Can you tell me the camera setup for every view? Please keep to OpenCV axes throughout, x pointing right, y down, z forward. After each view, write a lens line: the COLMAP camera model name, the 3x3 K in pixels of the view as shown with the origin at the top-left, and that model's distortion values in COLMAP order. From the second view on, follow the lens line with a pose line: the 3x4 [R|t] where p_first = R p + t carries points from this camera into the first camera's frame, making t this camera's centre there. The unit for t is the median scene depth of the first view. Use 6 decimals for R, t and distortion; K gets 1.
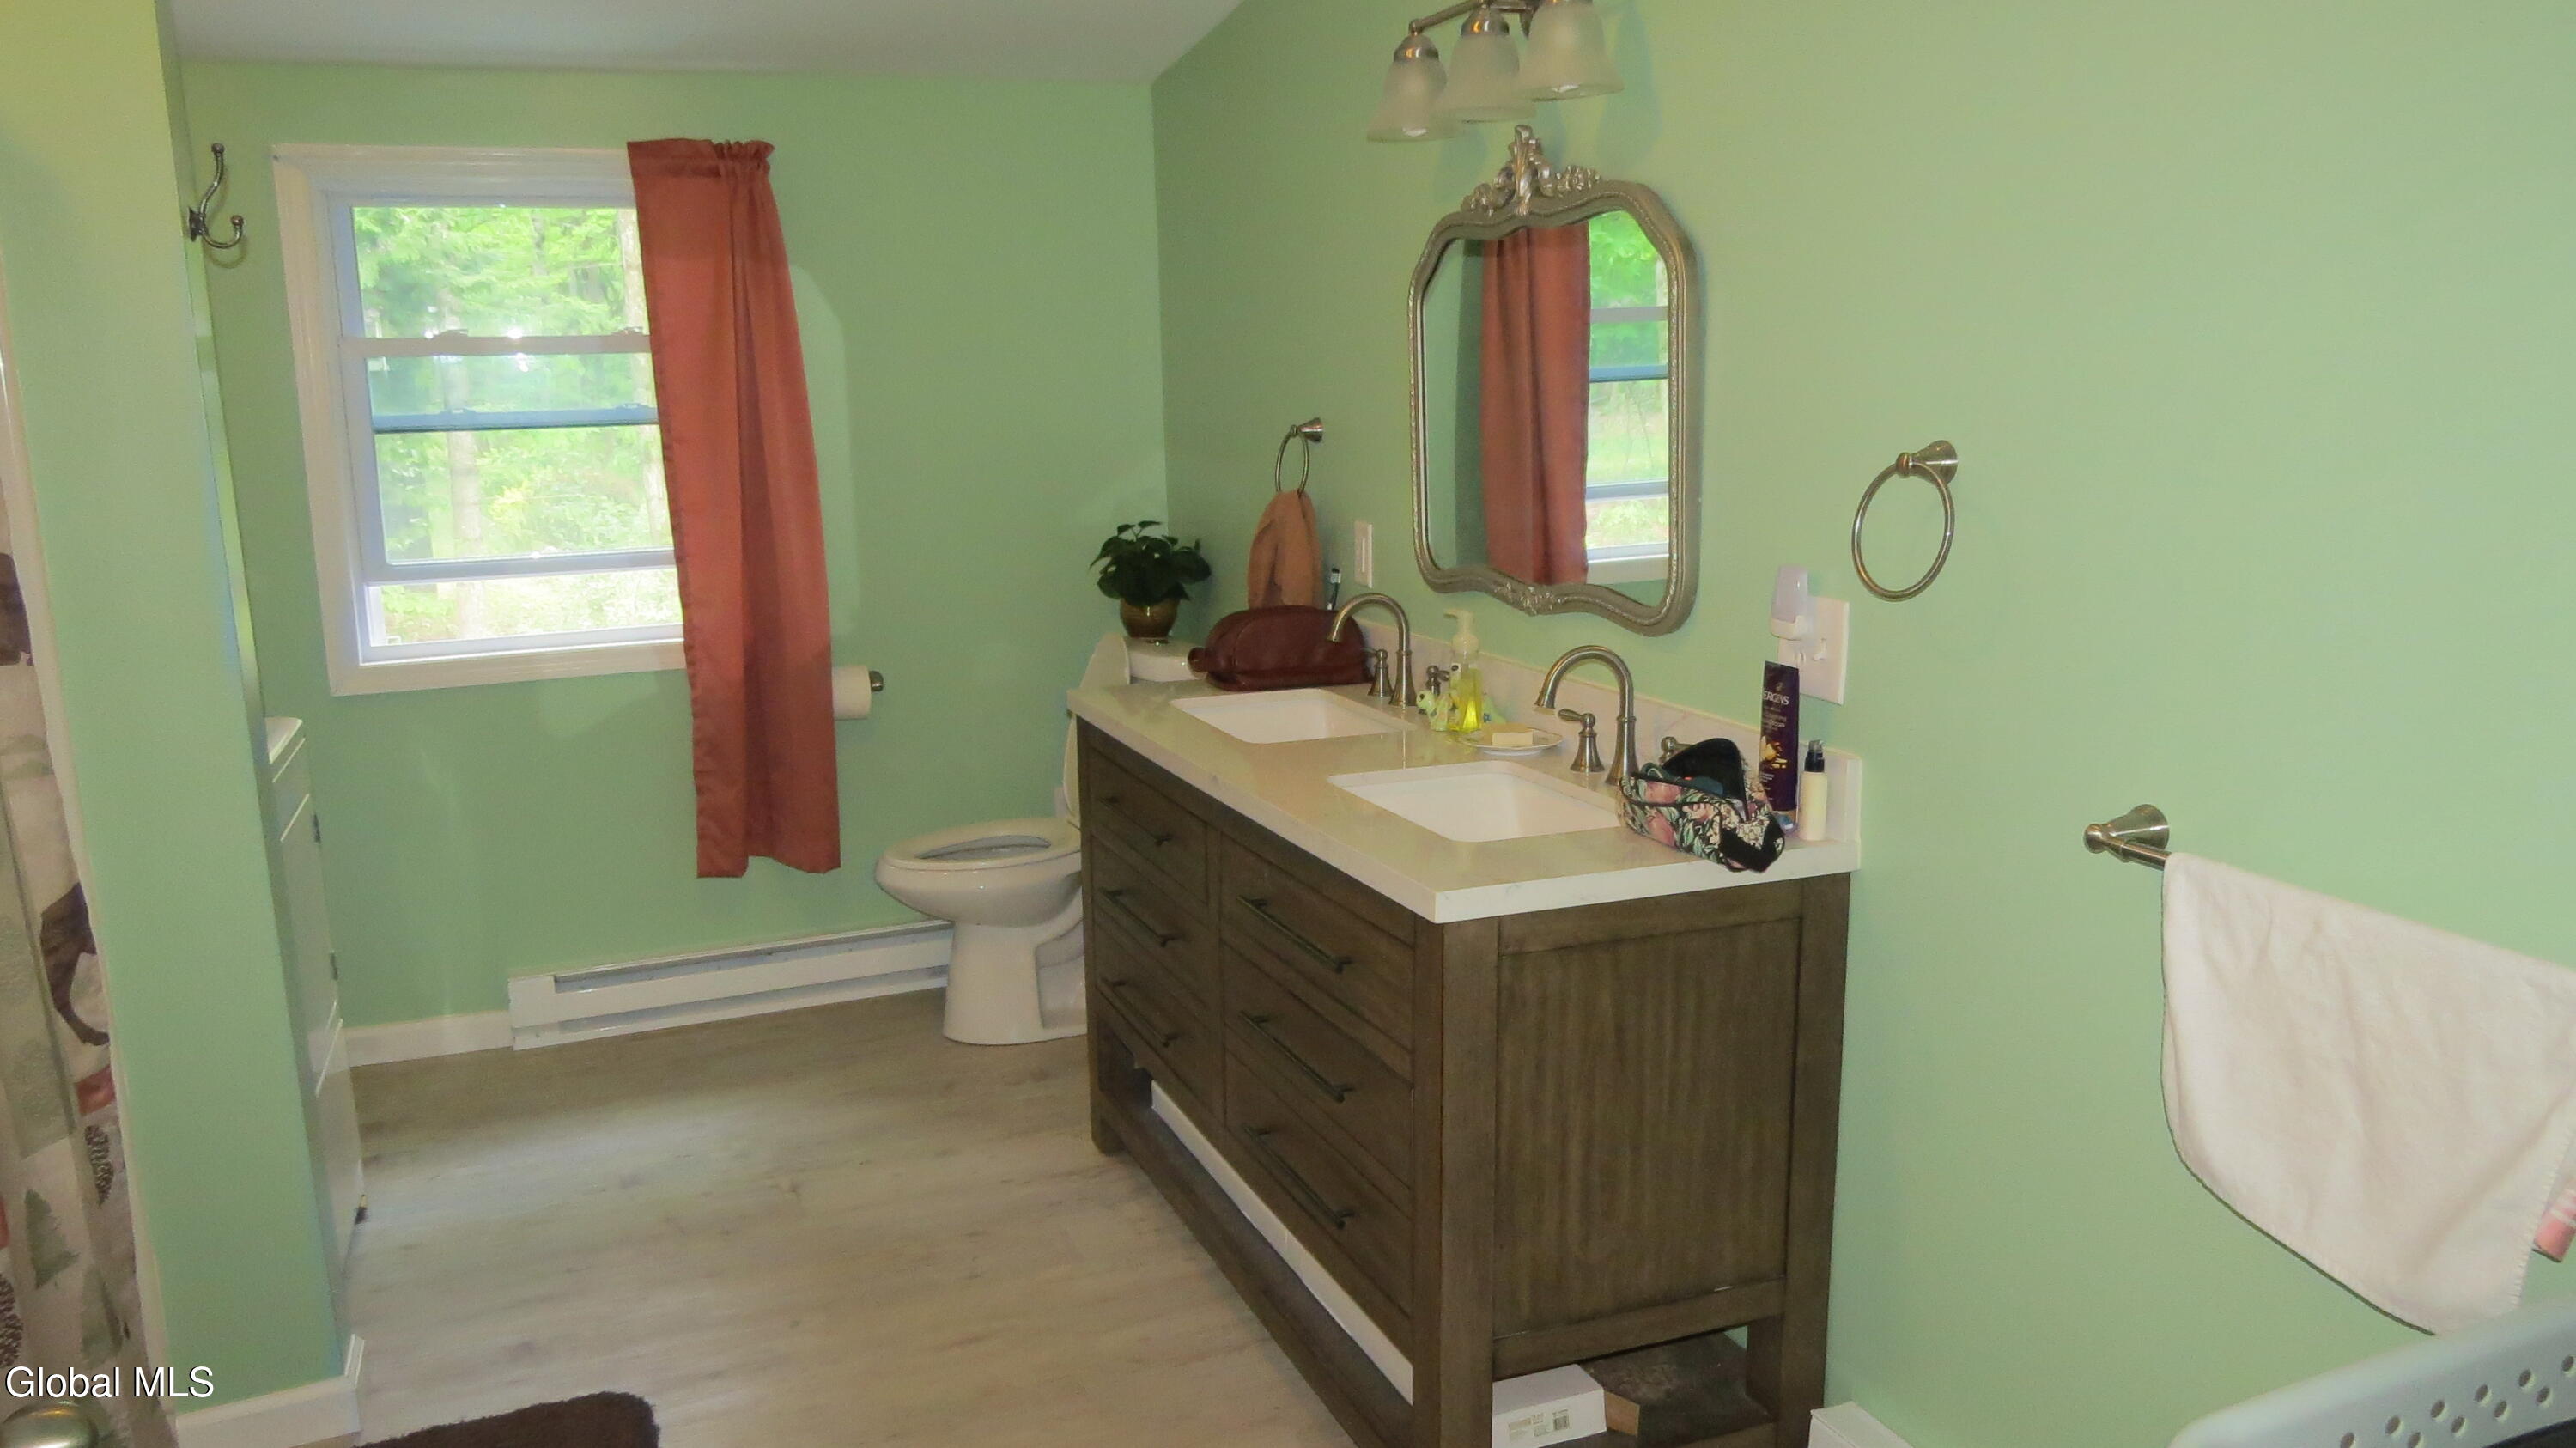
lens RADIAL K [[1831.1, 0, 1288.0], [0, 1831.1, 724.0], [0, 0, 1]] dist [-0.026106, 0.005742]
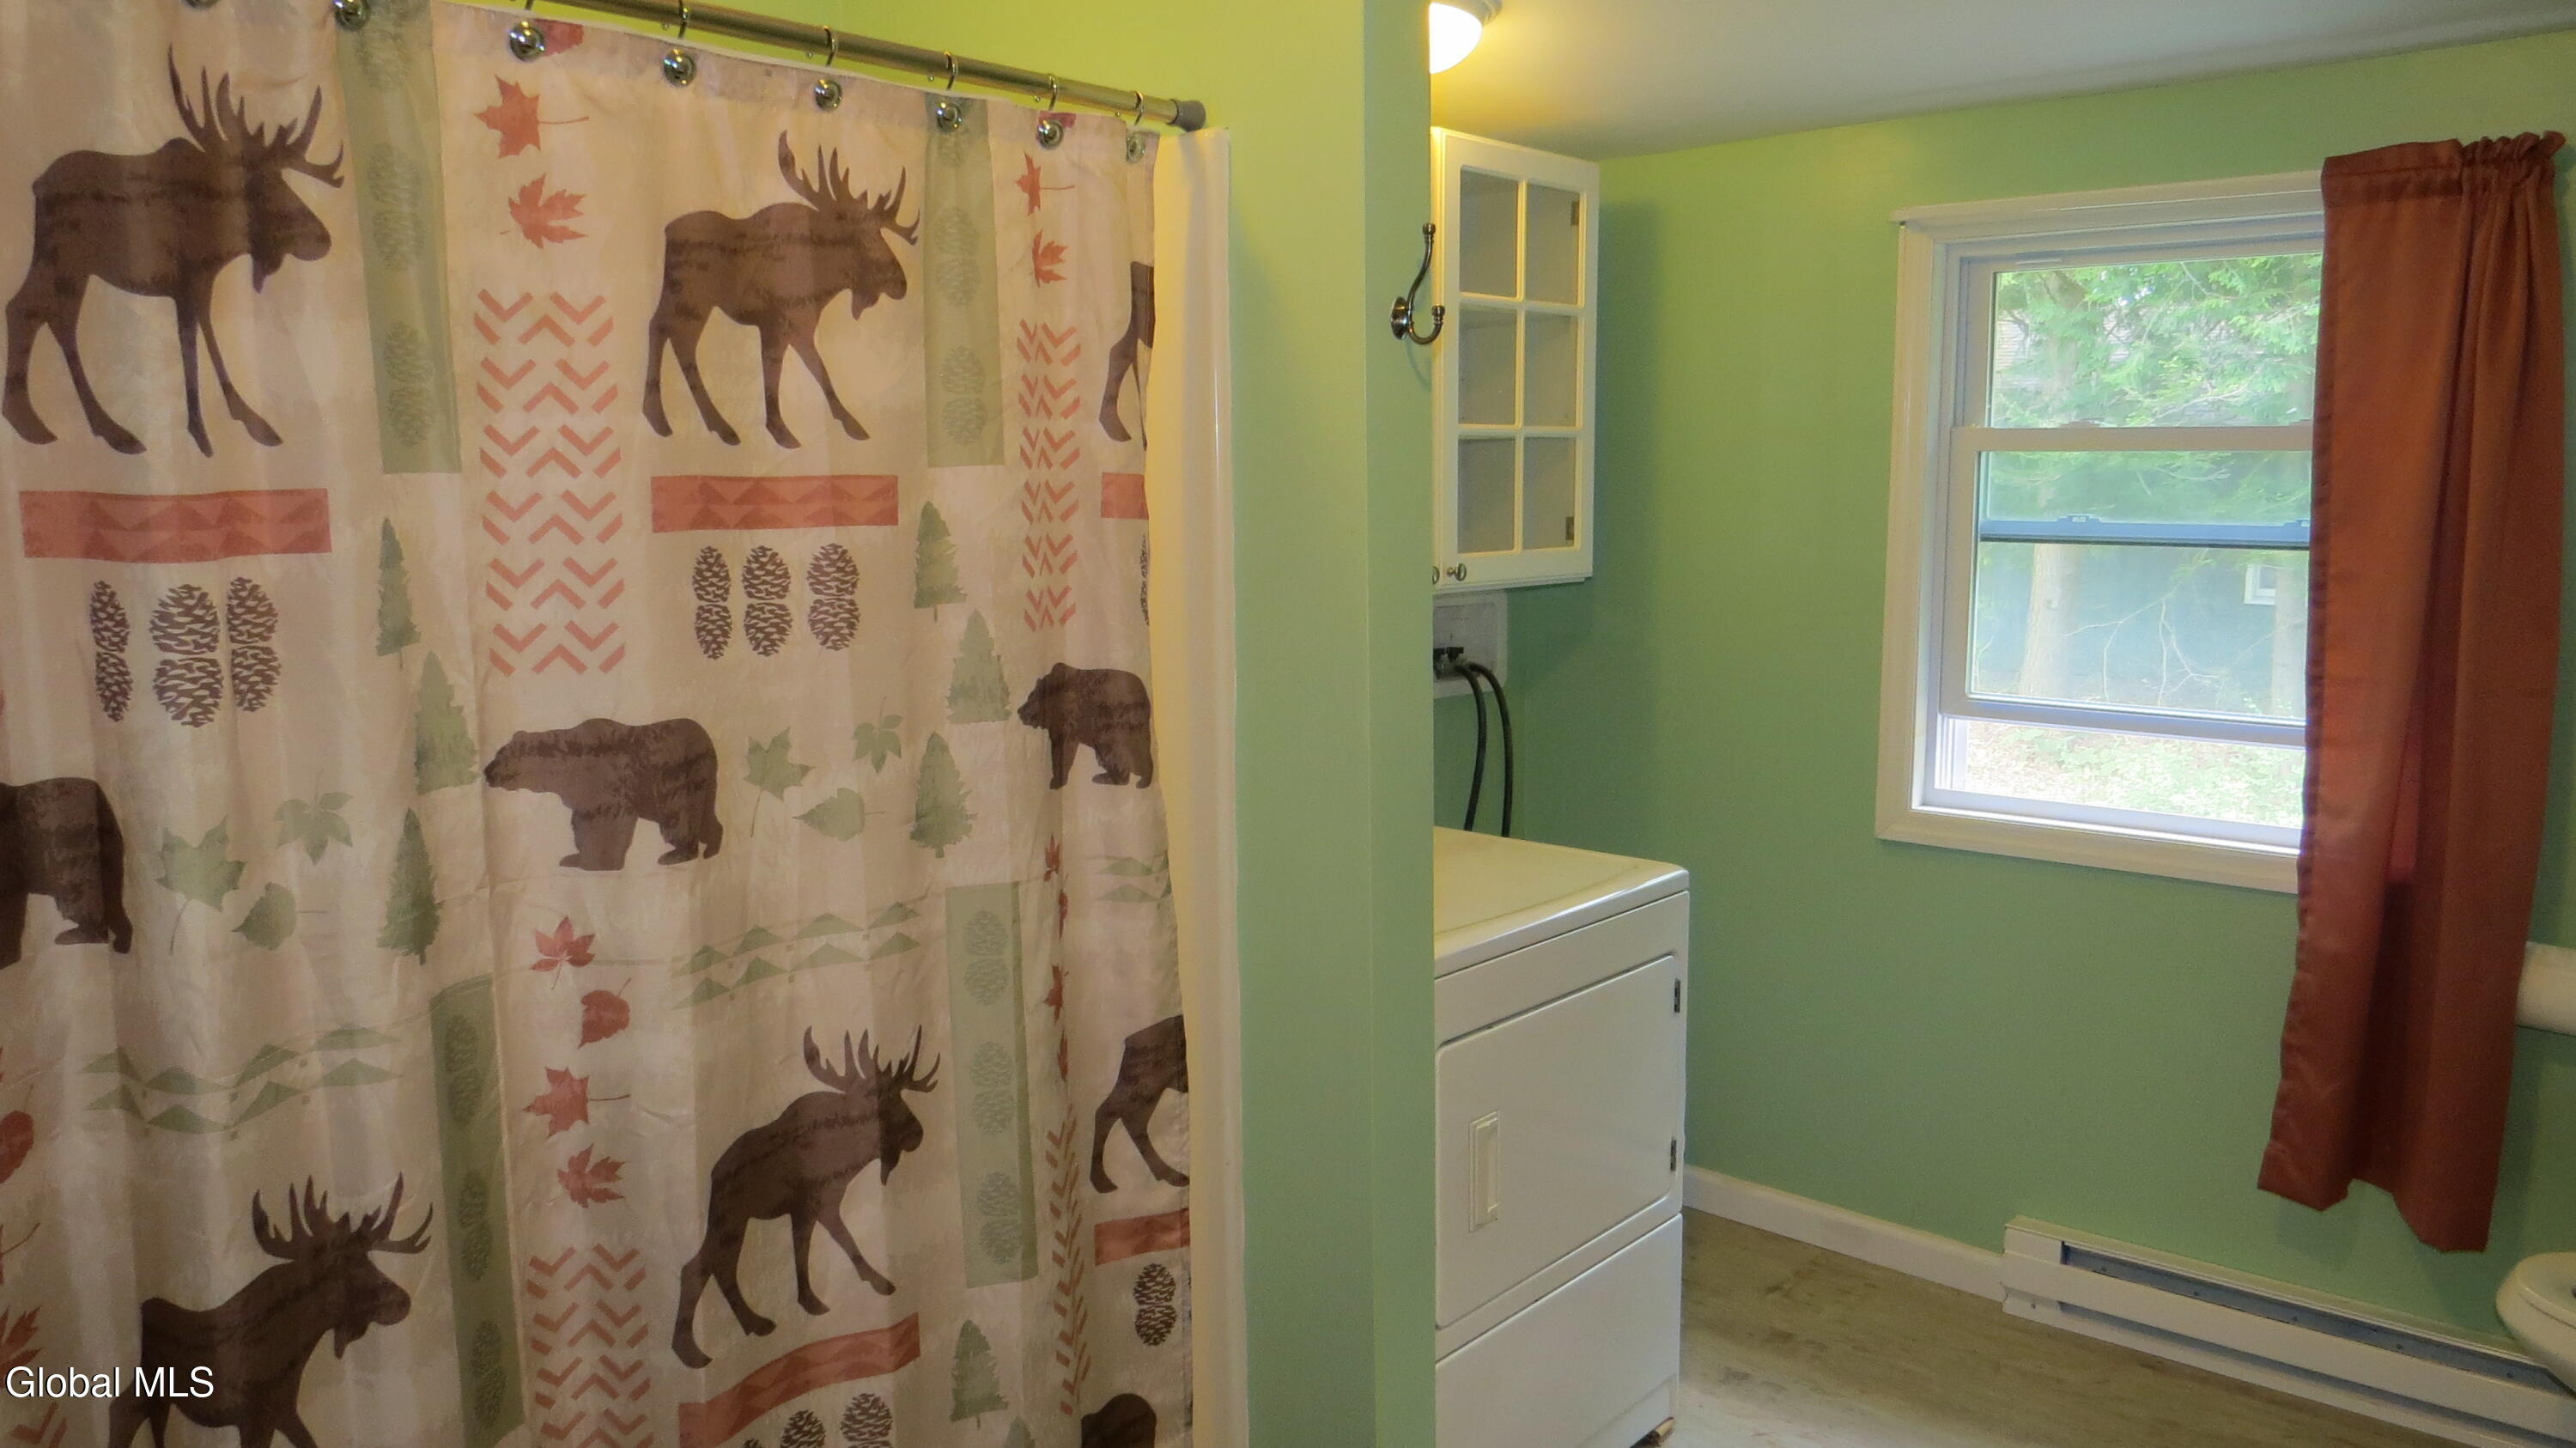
lens RADIAL K [[1831.1, 0, 1288.0], [0, 1831.1, 724.0], [0, 0, 1]] dist [-0.026106, 0.005742]
pose [[0.454993, 0.145871, -0.878466, 0.103293], [-0.174111, 0.982025, 0.072888, -0.082367], [0.873308, 0.119787, 0.472212, 0.333042]]
